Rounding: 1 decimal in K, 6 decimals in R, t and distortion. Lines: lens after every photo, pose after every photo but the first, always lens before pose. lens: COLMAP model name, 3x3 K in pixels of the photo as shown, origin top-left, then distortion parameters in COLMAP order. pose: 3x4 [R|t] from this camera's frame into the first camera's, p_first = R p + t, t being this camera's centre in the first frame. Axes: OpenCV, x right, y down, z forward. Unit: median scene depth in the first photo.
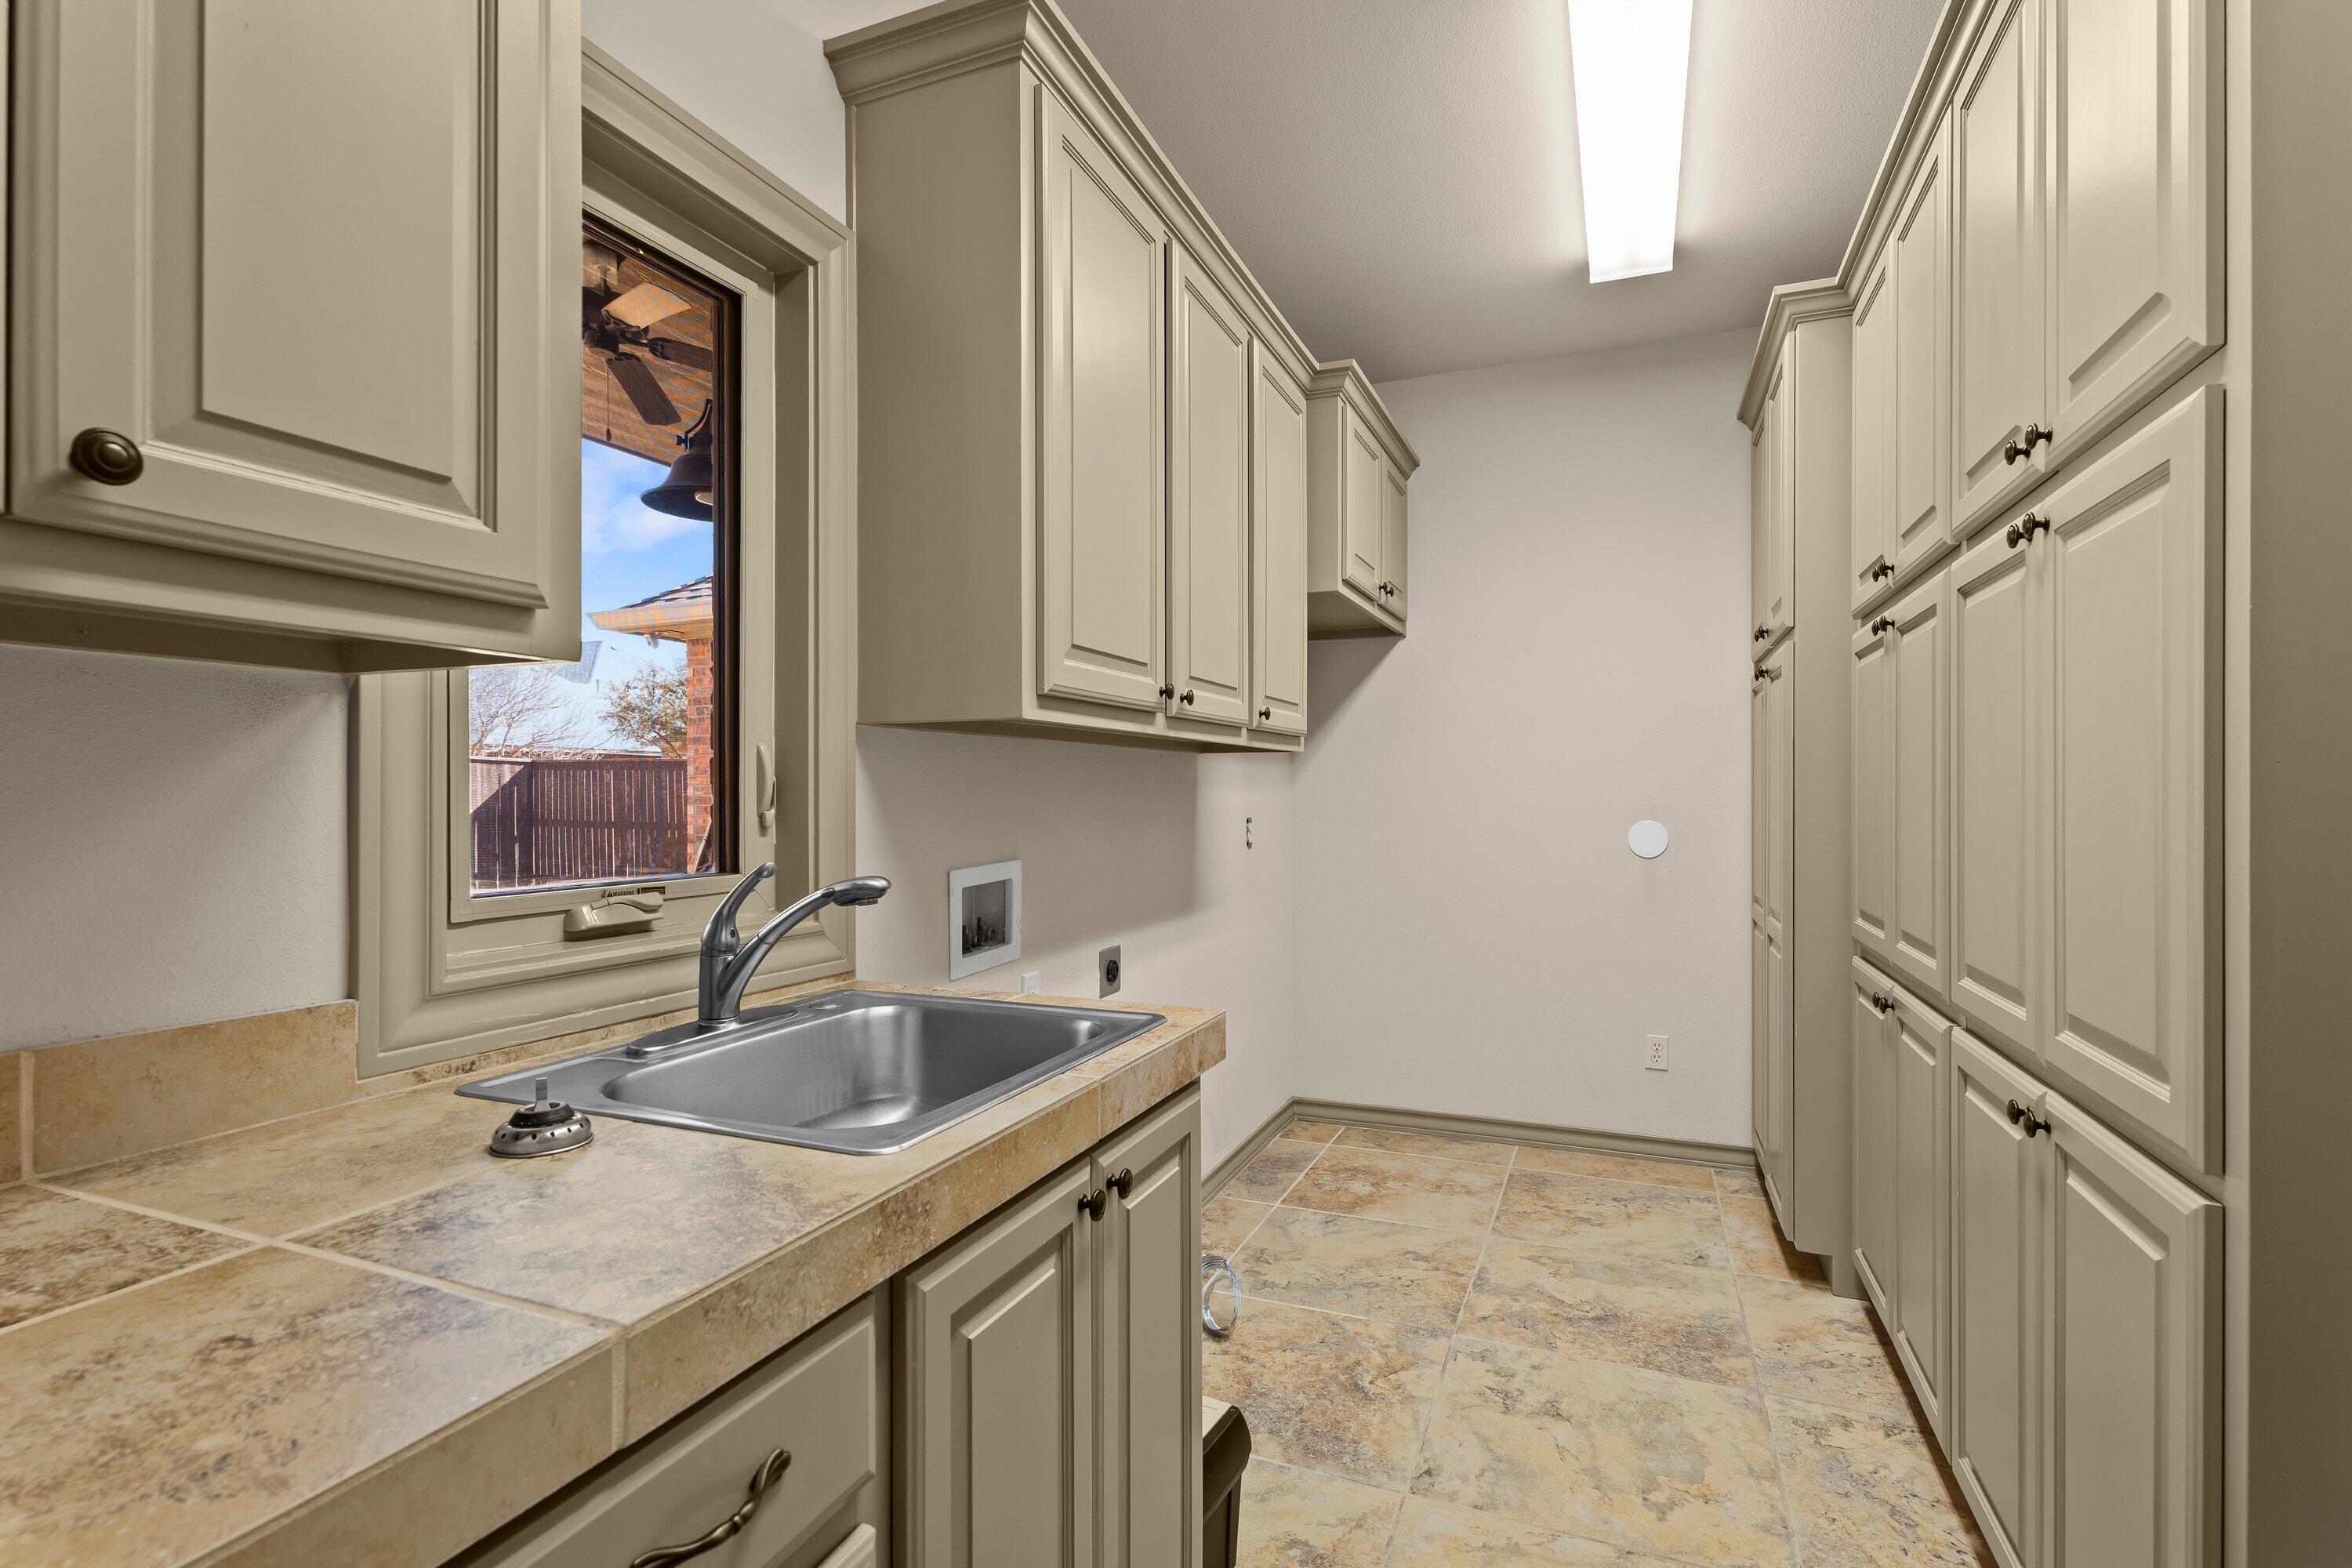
lens RADIAL K [[1099.8, 0, 1178.1], [0, 1099.8, 788.6], [0, 0, 1]] dist [0.002965, -0.001139]
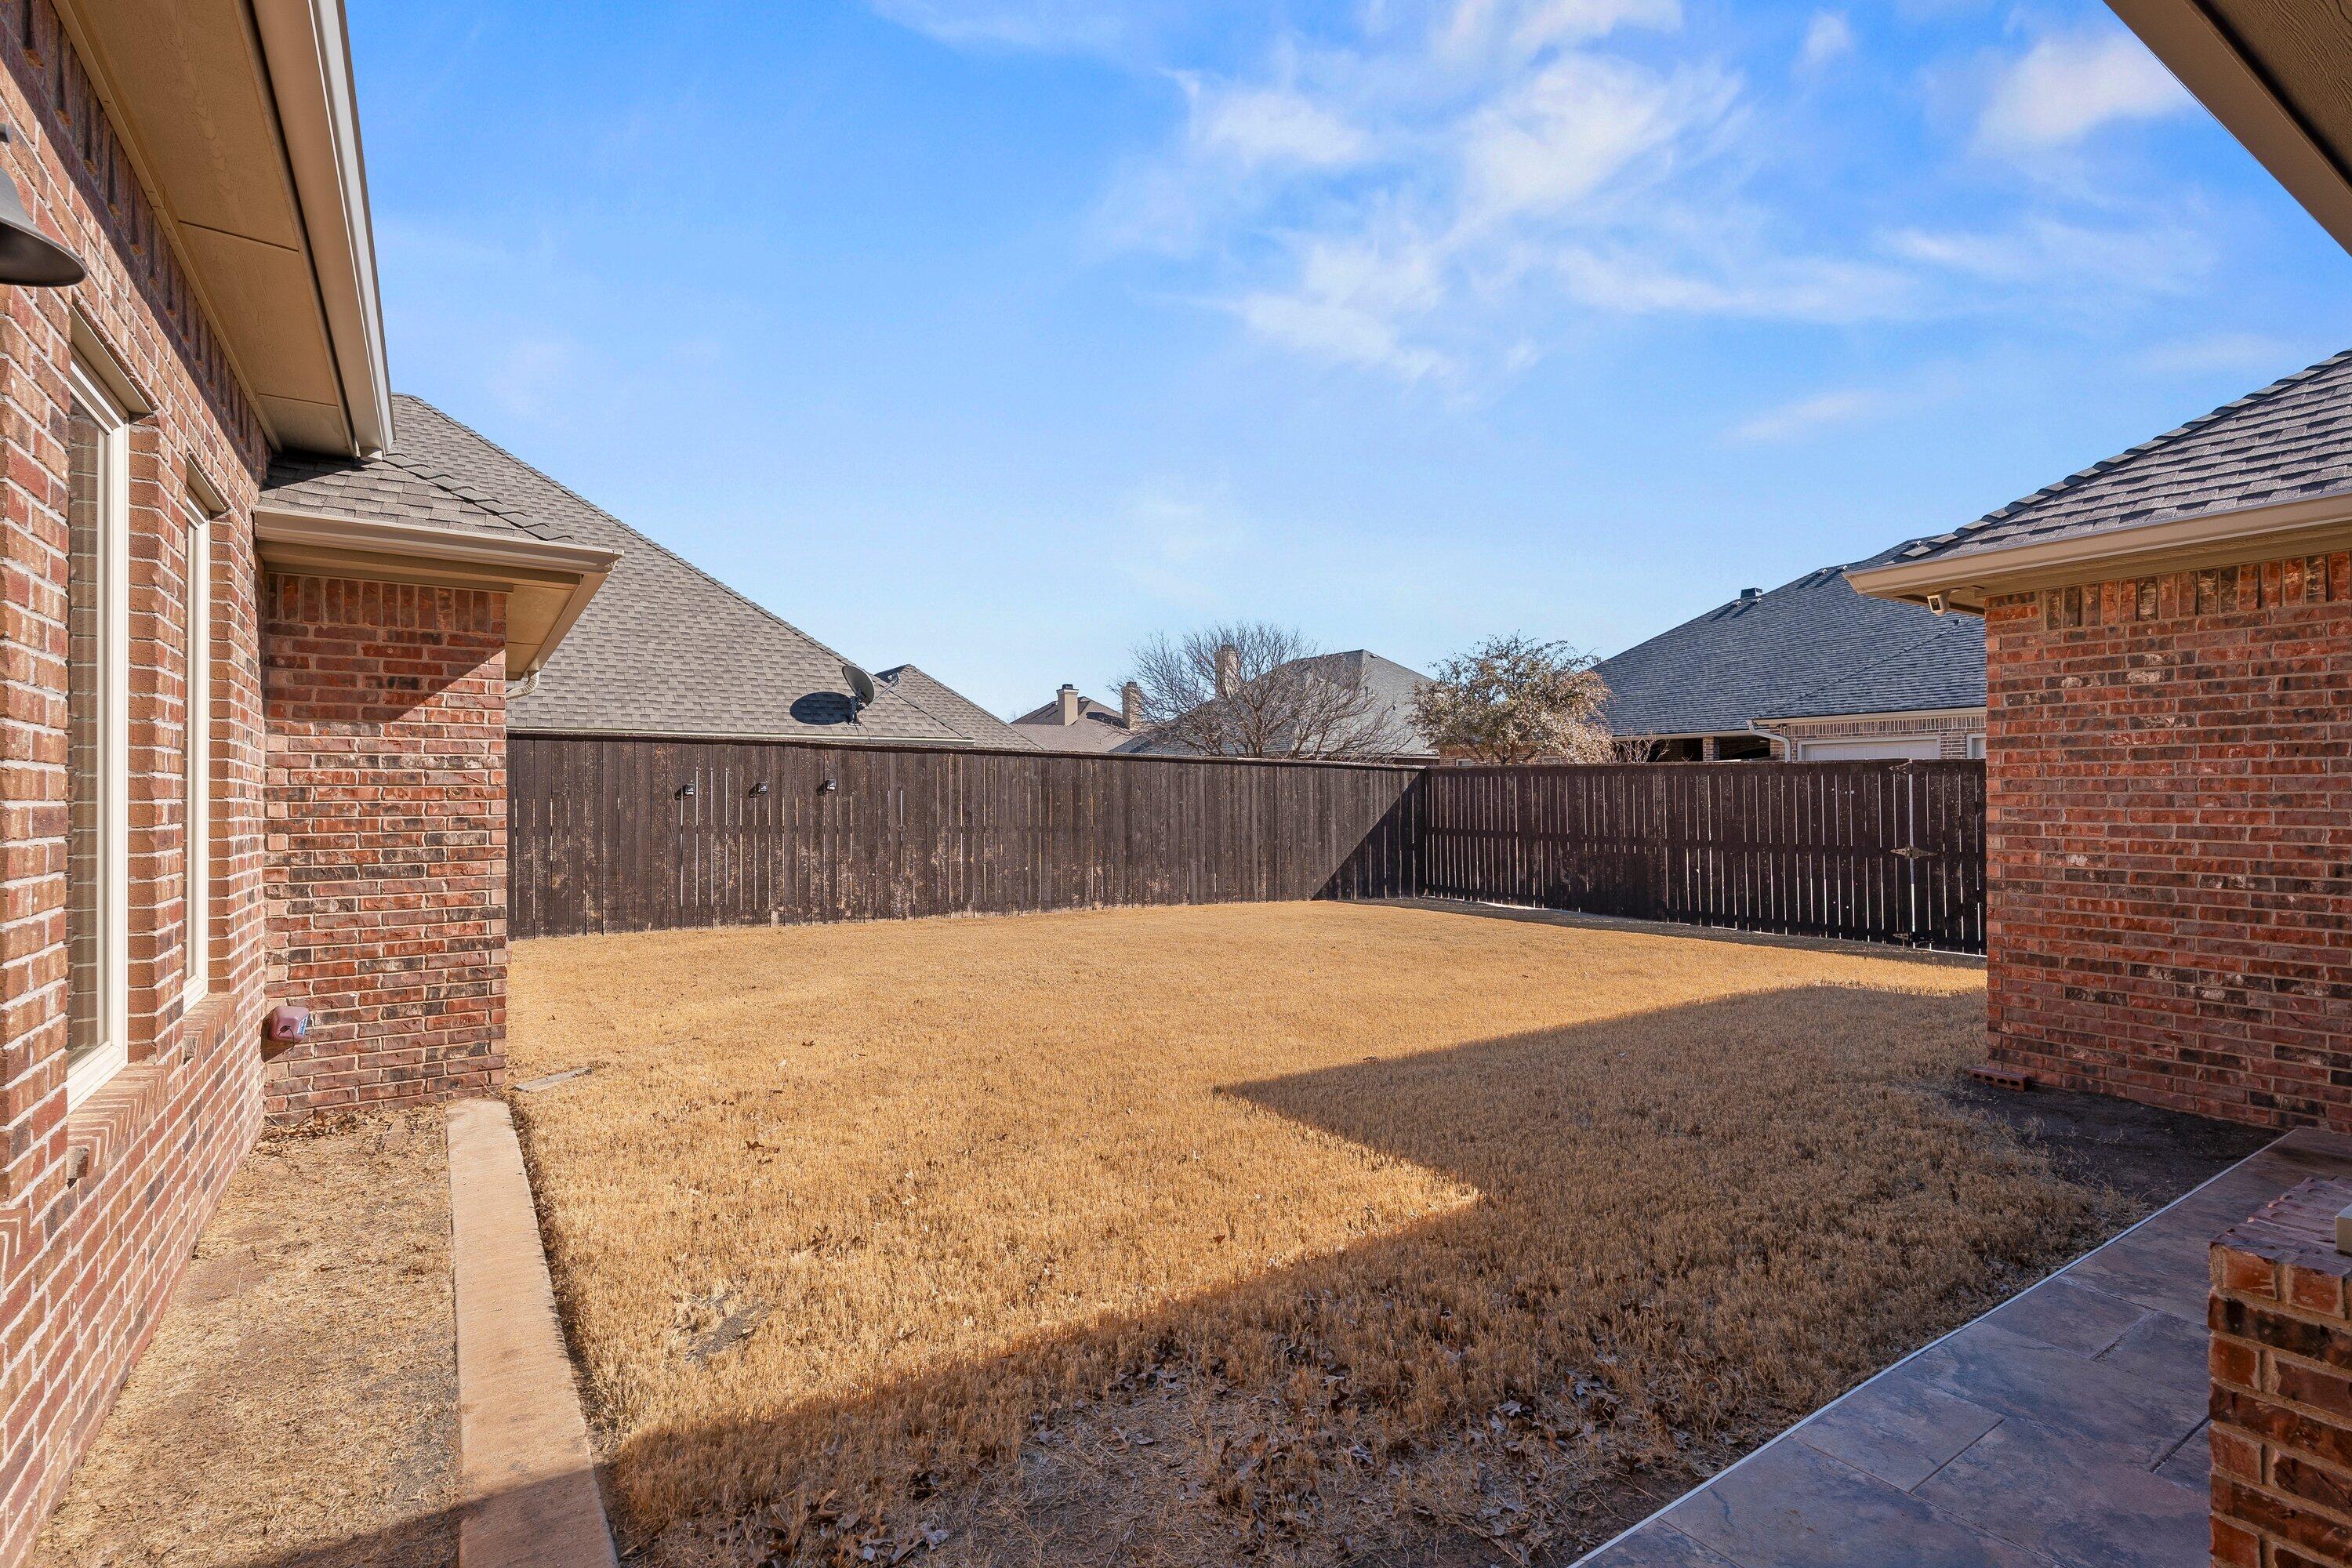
lens RADIAL K [[1099.8, 0, 1166.8], [0, 1099.8, 783.5], [0, 0, 1]] dist [0.002965, -0.001139]
pose [[0.823137, -0.004899, -0.567822, -0.229819], [0.002637, 0.999985, -0.004805, -0.007351], [0.567837, 0.002458, 0.823137, 0.068903]]
